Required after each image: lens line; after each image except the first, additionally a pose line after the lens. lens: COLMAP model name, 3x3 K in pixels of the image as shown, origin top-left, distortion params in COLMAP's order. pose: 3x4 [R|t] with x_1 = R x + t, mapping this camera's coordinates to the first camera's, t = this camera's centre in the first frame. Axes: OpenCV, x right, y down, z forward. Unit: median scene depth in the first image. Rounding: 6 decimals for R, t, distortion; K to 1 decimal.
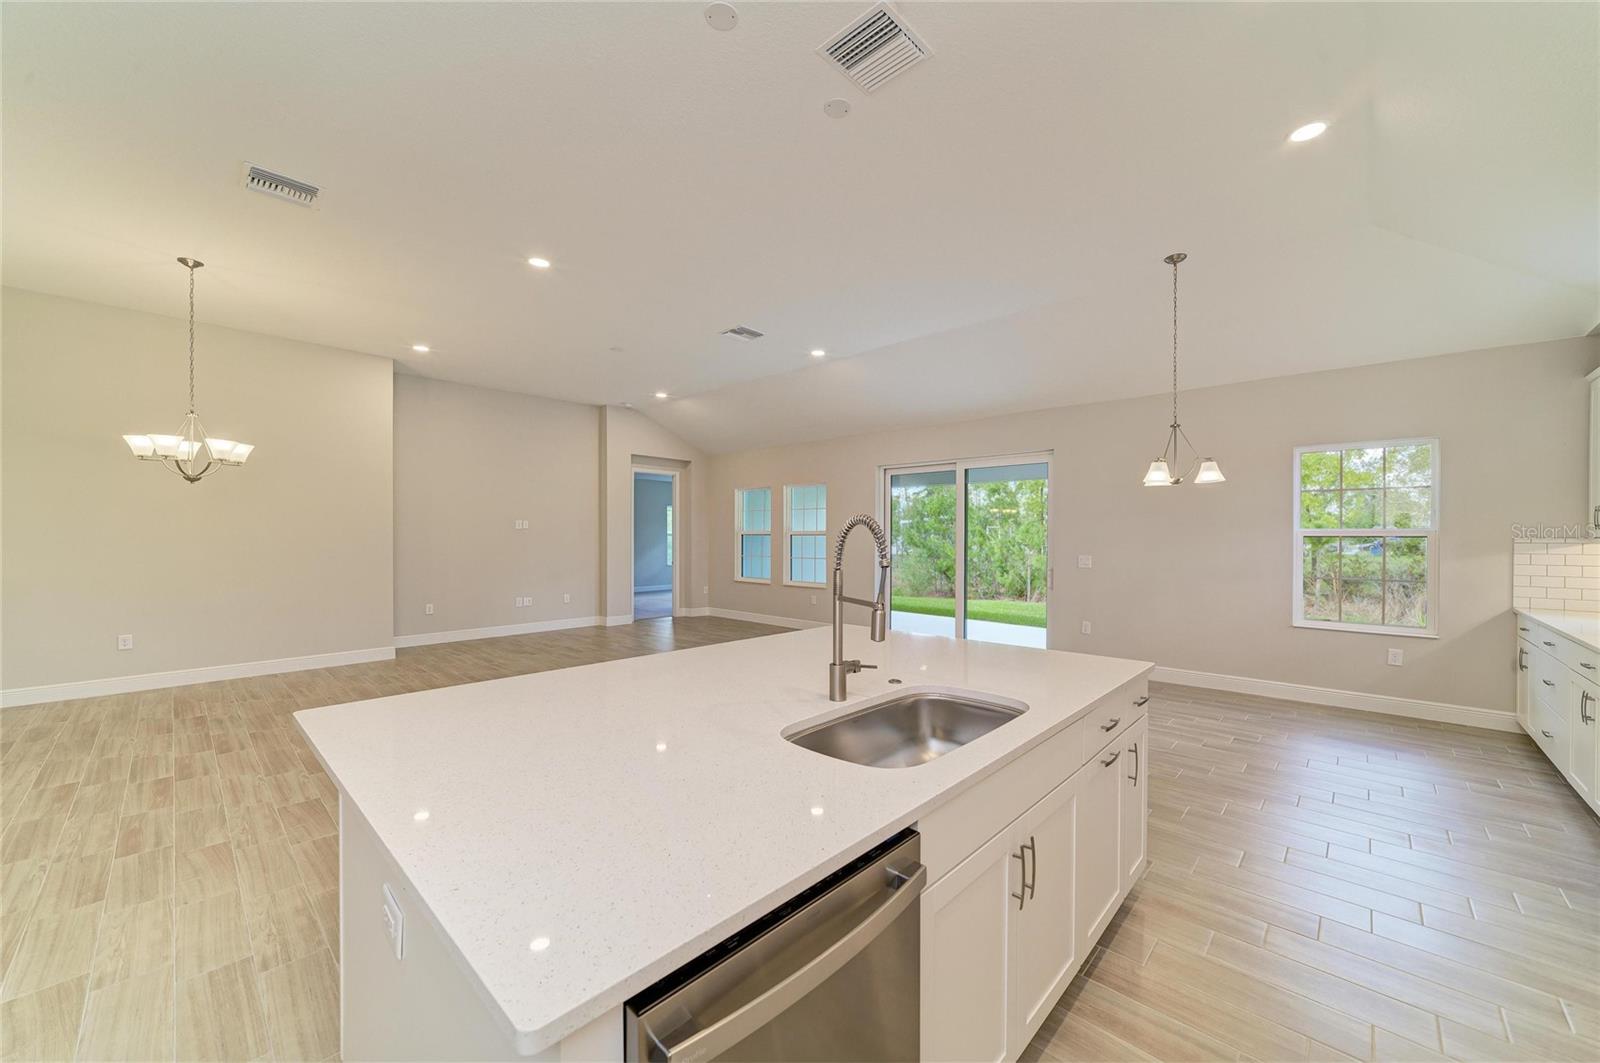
lens RADIAL K [[626.5, 0, 802.3], [0, 626.5, 538.3], [0, 0, 1]] dist [-0.001196, 0.000086]
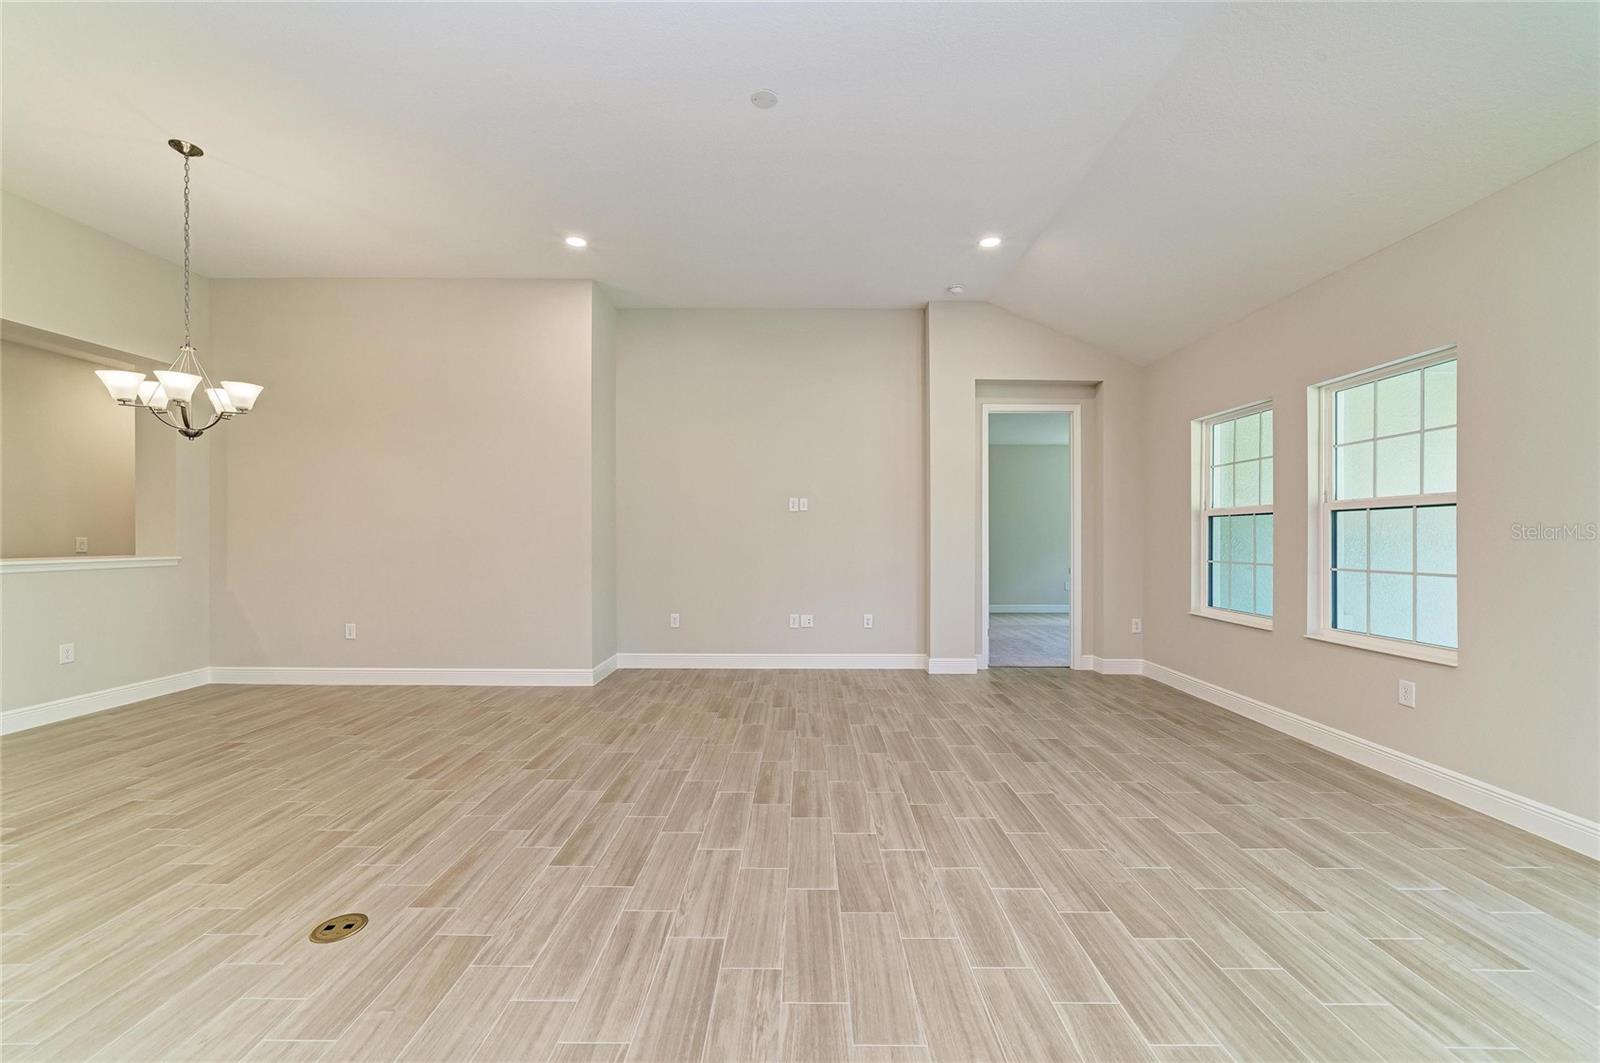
lens RADIAL K [[626.5, 0, 802.3], [0, 626.5, 538.3], [0, 0, 1]] dist [-0.001196, 0.000086]
pose [[0.681021, 0.000650, -0.732263, 0.042294], [-0.004778, 0.999982, -0.003556, 0.014794], [0.732248, 0.005920, 0.681012, 0.501546]]
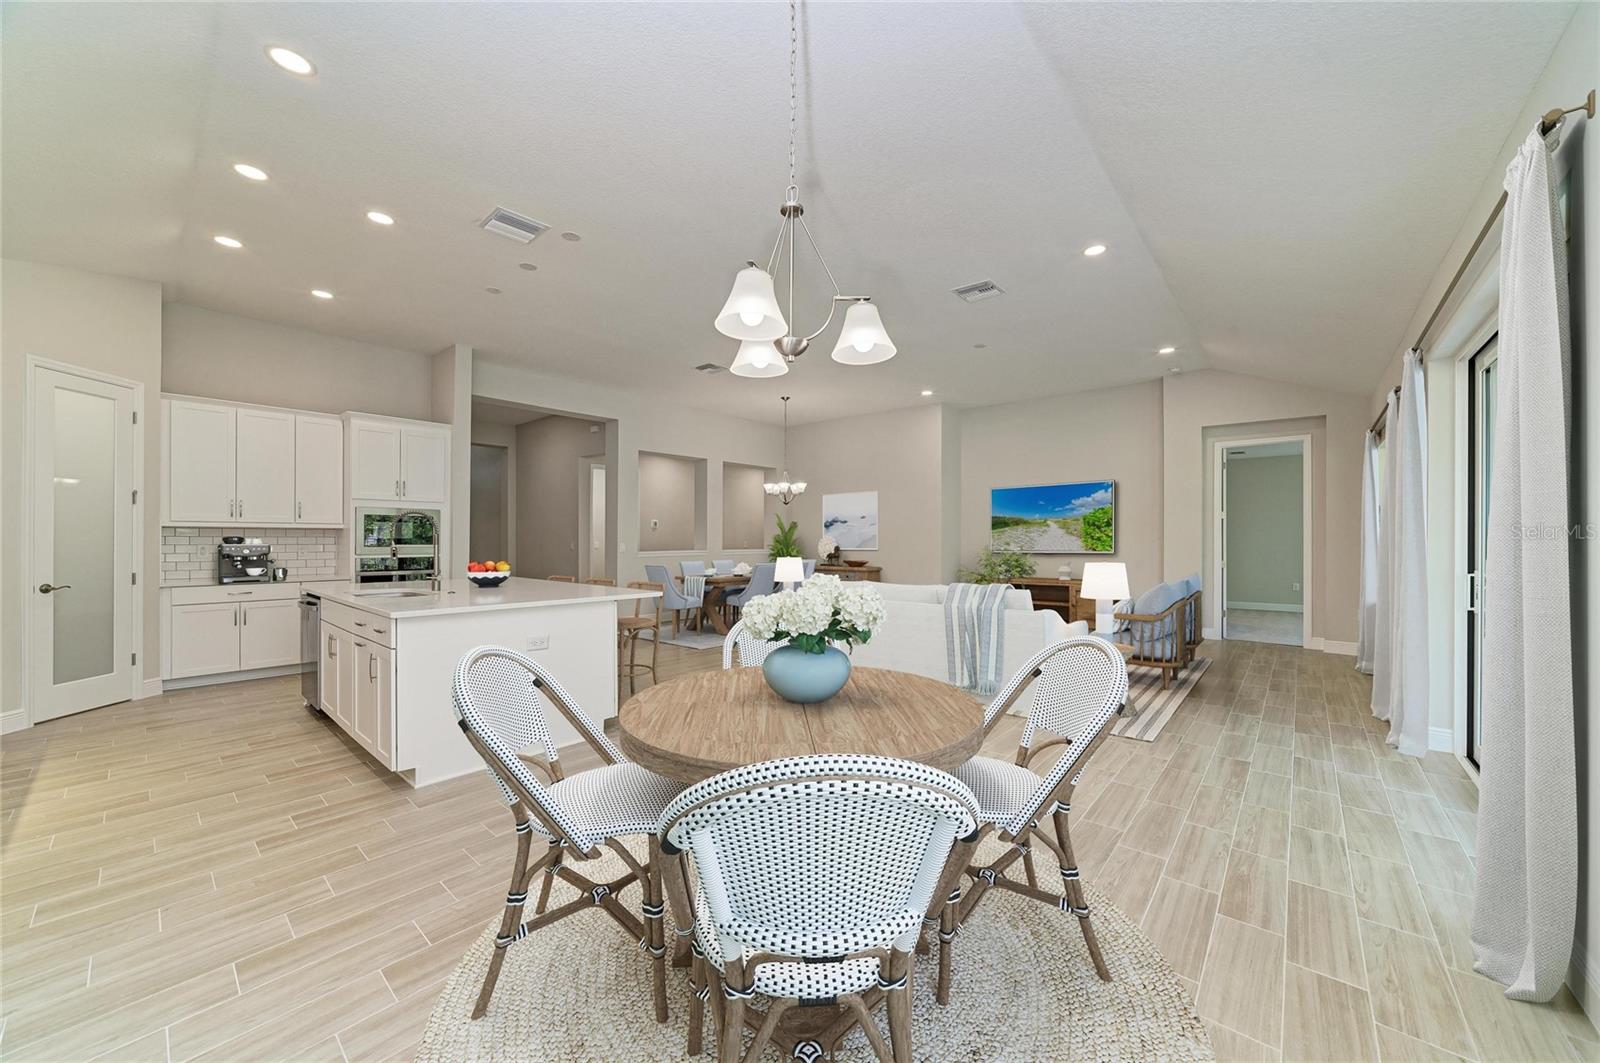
lens RADIAL K [[588.0, 0, 795.6], [0, 588.0, 539.5], [0, 0, 1]] dist [-0.000103, 0.000020]
pose [[0.044911, -0.002588, -0.998988, 0.459970], [-0.007836, 0.999965, -0.002943, 0.014139], [0.998960, 0.007960, 0.044889, 0.461641]]
